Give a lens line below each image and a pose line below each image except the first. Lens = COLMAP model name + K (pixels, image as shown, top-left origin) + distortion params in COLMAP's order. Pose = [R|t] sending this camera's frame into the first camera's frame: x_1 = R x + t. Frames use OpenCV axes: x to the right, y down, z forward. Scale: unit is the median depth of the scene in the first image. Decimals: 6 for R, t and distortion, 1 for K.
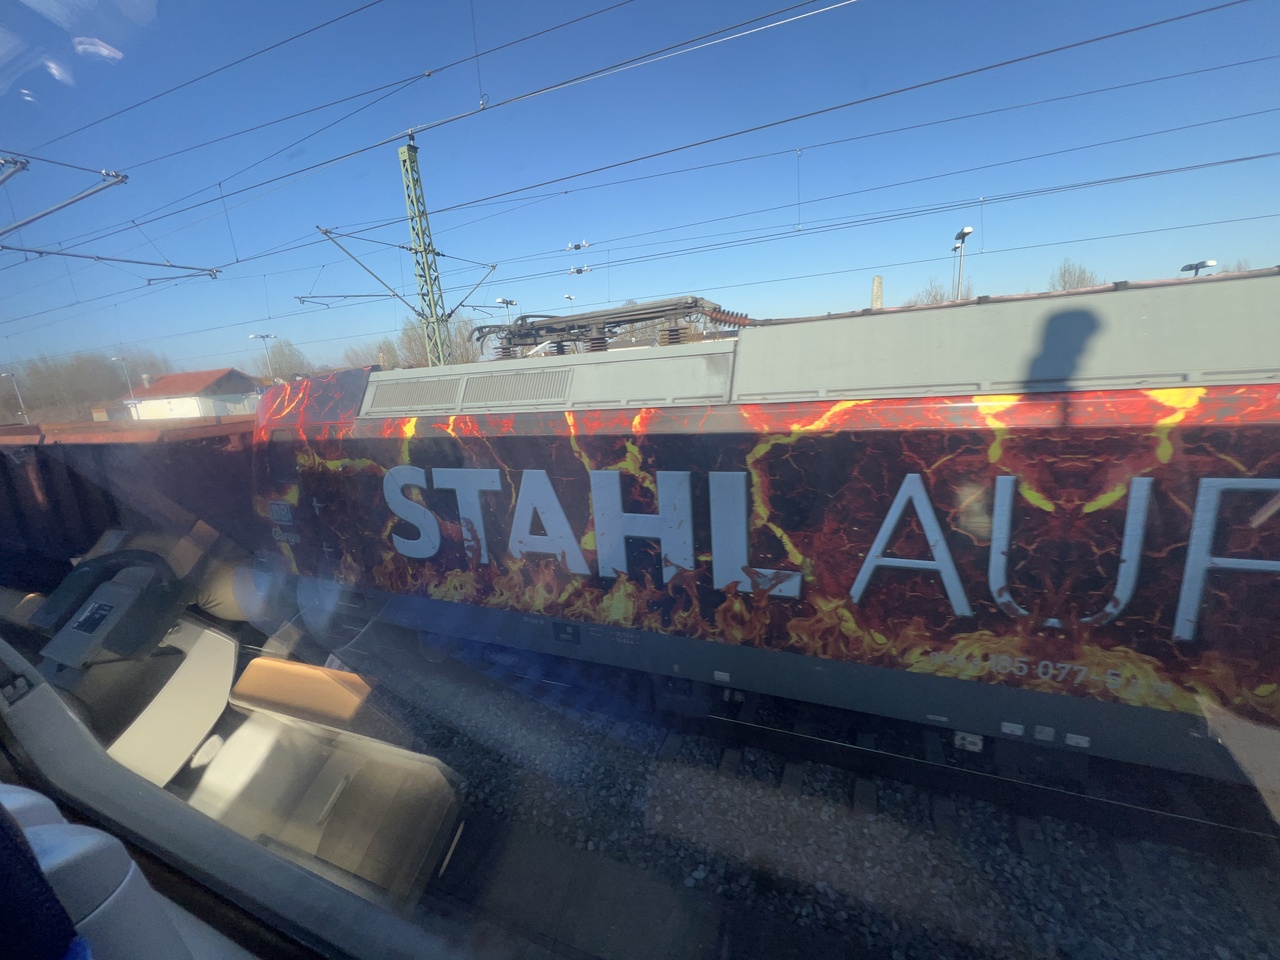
lens RADIAL K [[514.5, 0, 639.7], [0, 514.5, 478.8], [0, 0, 1]] dist [0.000394, 0.000507]
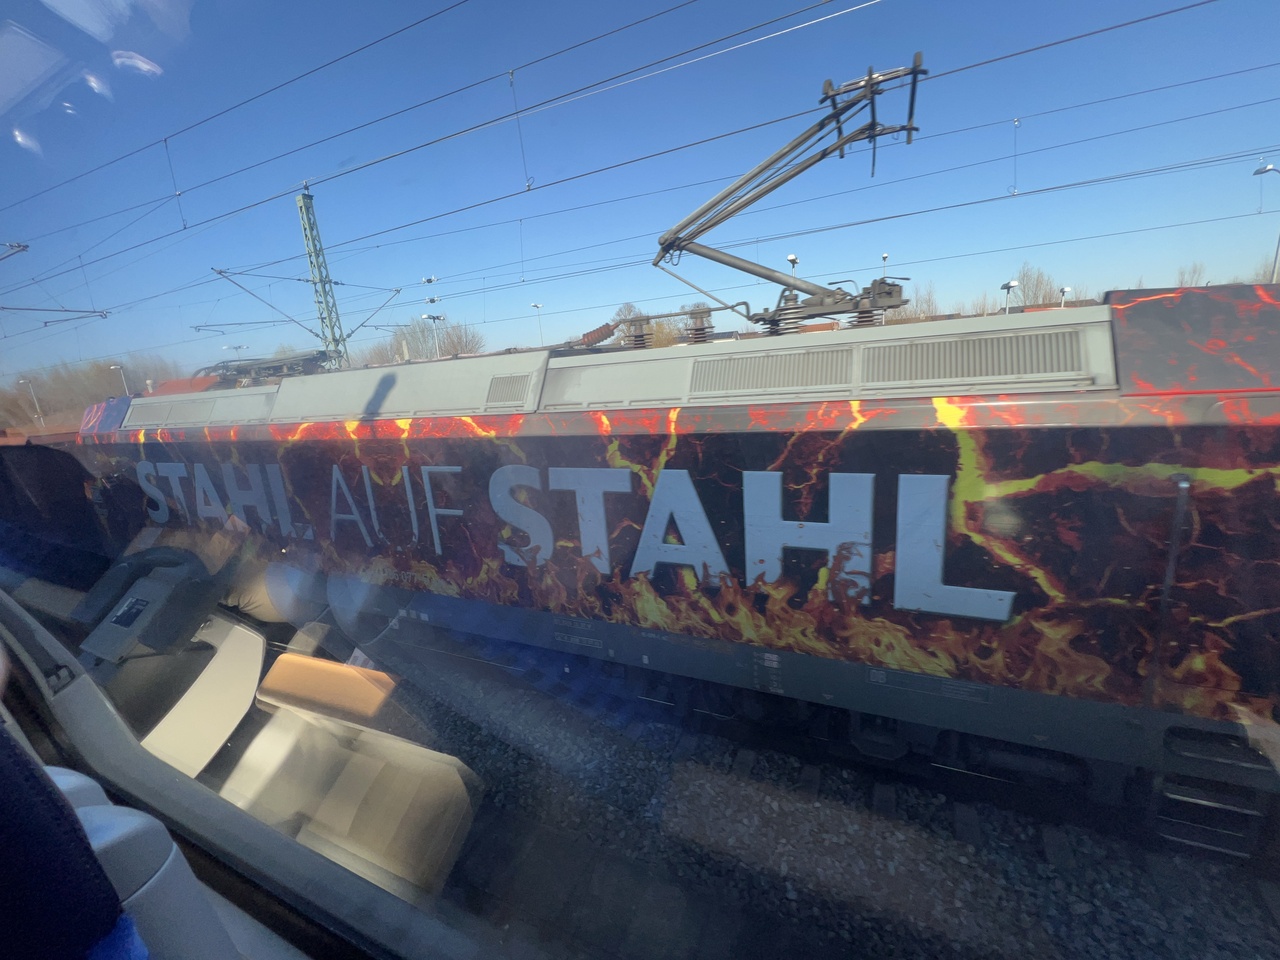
lens RADIAL K [[514.6, 0, 640.0], [0, 514.6, 480.0], [0, 0, 1]] dist [-0.000981, 0.000846]
pose [[0.999448, 0.001638, -0.033196, 1.325203], [-0.001576, 0.999997, 0.001890, 0.030161], [0.033199, -0.001836, 0.999447, -0.585813]]
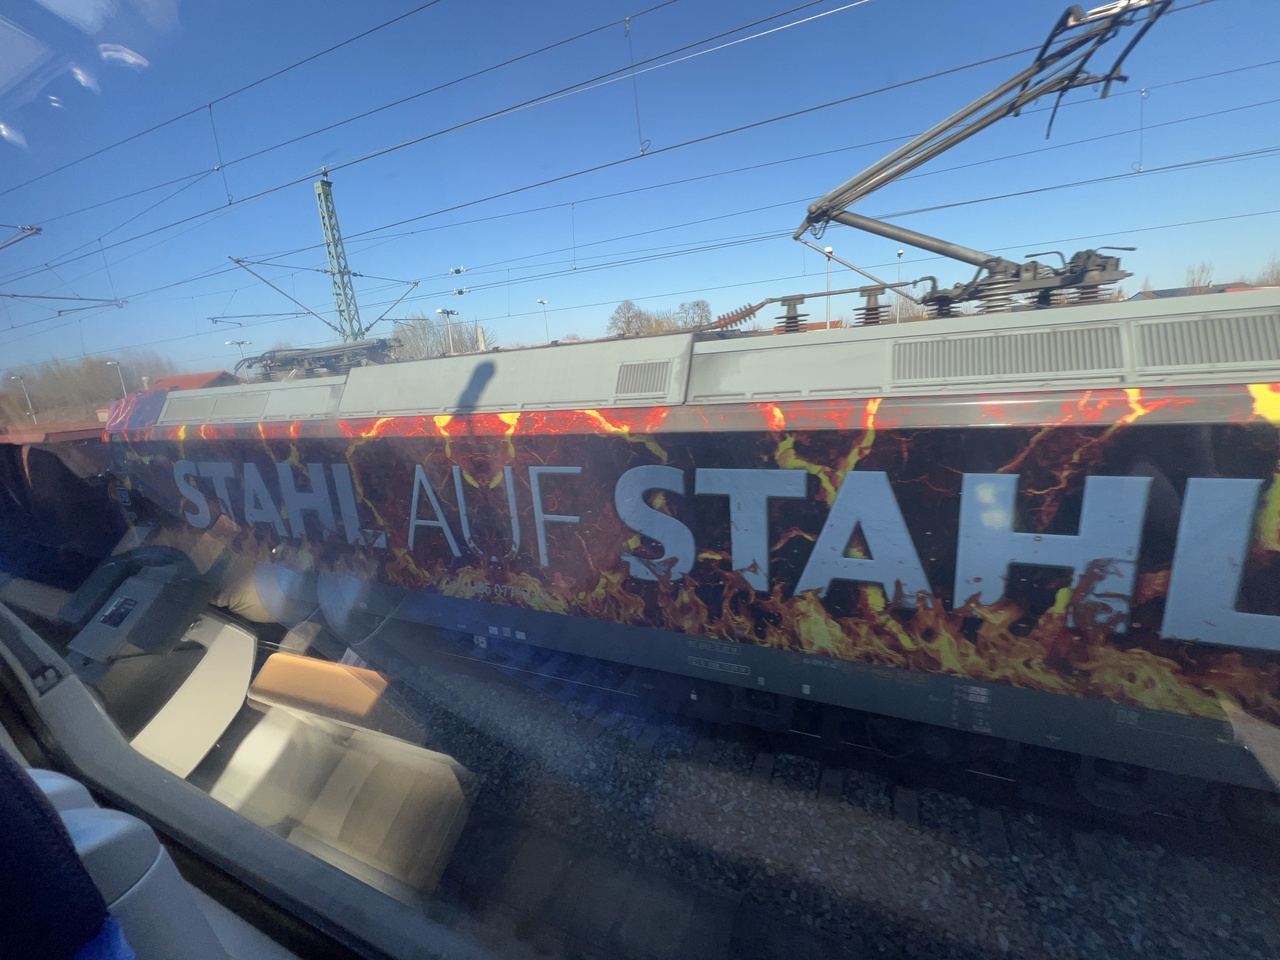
lens RADIAL K [[514.5, 0, 639.7], [0, 514.5, 478.8], [0, 0, 1]] dist [0.000394, 0.000507]
pose [[0.999744, 0.001570, -0.022569, 1.006331], [-0.001504, 0.999995, 0.002900, 0.022506], [0.022574, -0.002865, 0.999741, -0.445070]]
